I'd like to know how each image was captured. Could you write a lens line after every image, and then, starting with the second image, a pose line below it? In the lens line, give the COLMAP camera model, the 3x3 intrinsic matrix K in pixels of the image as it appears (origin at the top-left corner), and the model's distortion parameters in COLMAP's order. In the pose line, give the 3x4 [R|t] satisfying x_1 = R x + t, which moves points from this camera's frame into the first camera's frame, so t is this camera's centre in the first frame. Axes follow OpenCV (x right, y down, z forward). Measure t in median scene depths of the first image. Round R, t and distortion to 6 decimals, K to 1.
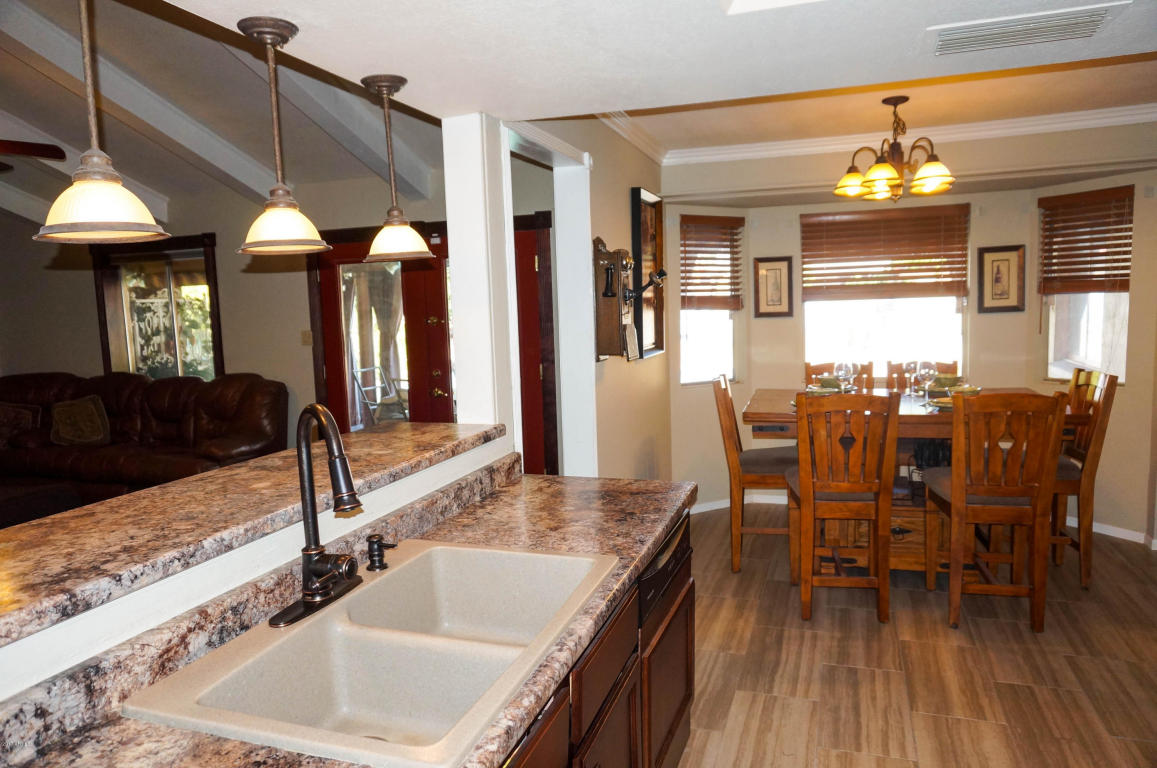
lens RADIAL K [[768.9, 0, 578.5], [0, 768.9, 390.5], [0, 0, 1]] dist [-0.044535, 0.032131]
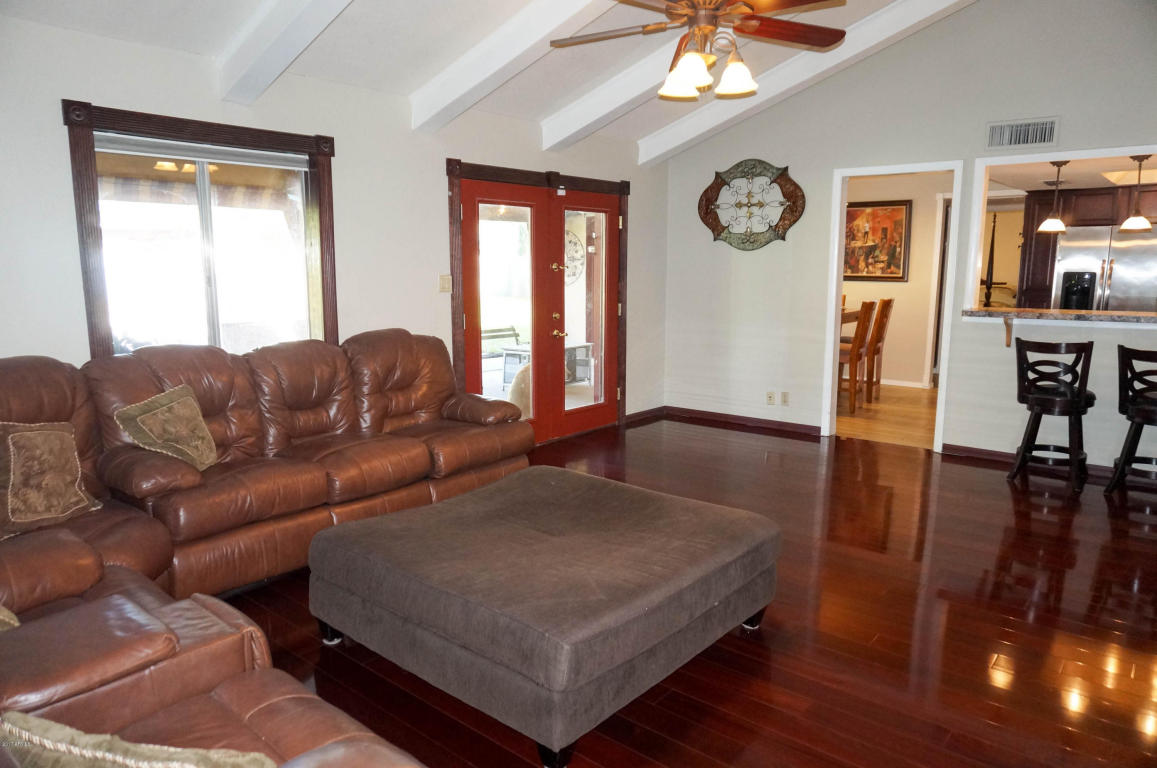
lens RADIAL K [[771.0, 0, 581.5], [0, 771.0, 387.5], [0, 0, 1]] dist [-0.041514, 0.033008]
pose [[0.352488, -0.114355, 0.928803, -2.694539], [0.097295, 0.991605, 0.085163, -0.028363], [-0.930745, 0.060349, 0.360655, 1.334891]]
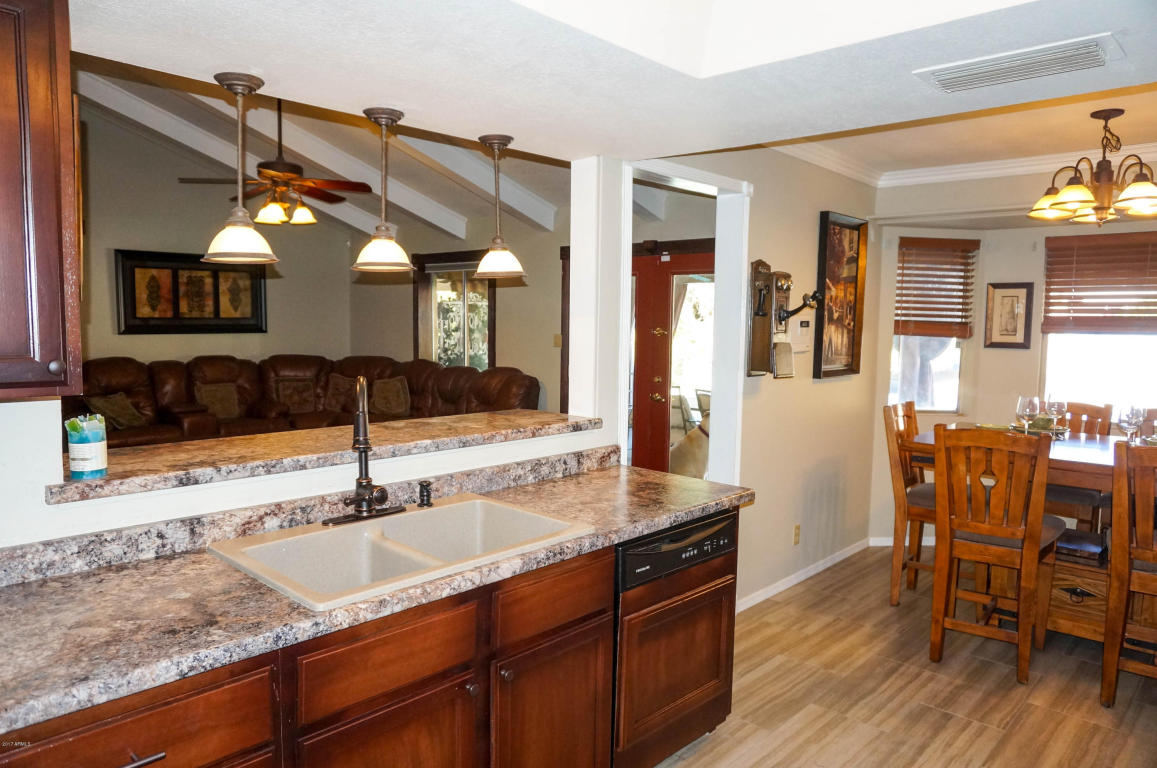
lens RADIAL K [[768.9, 0, 578.5], [0, 768.9, 390.5], [0, 0, 1]] dist [-0.044535, 0.032131]
pose [[0.909884, 0.085001, -0.406061, 0.355073], [-0.092297, 0.995730, 0.001621, 0.002137], [0.404465, 0.036004, 0.913845, -0.090058]]
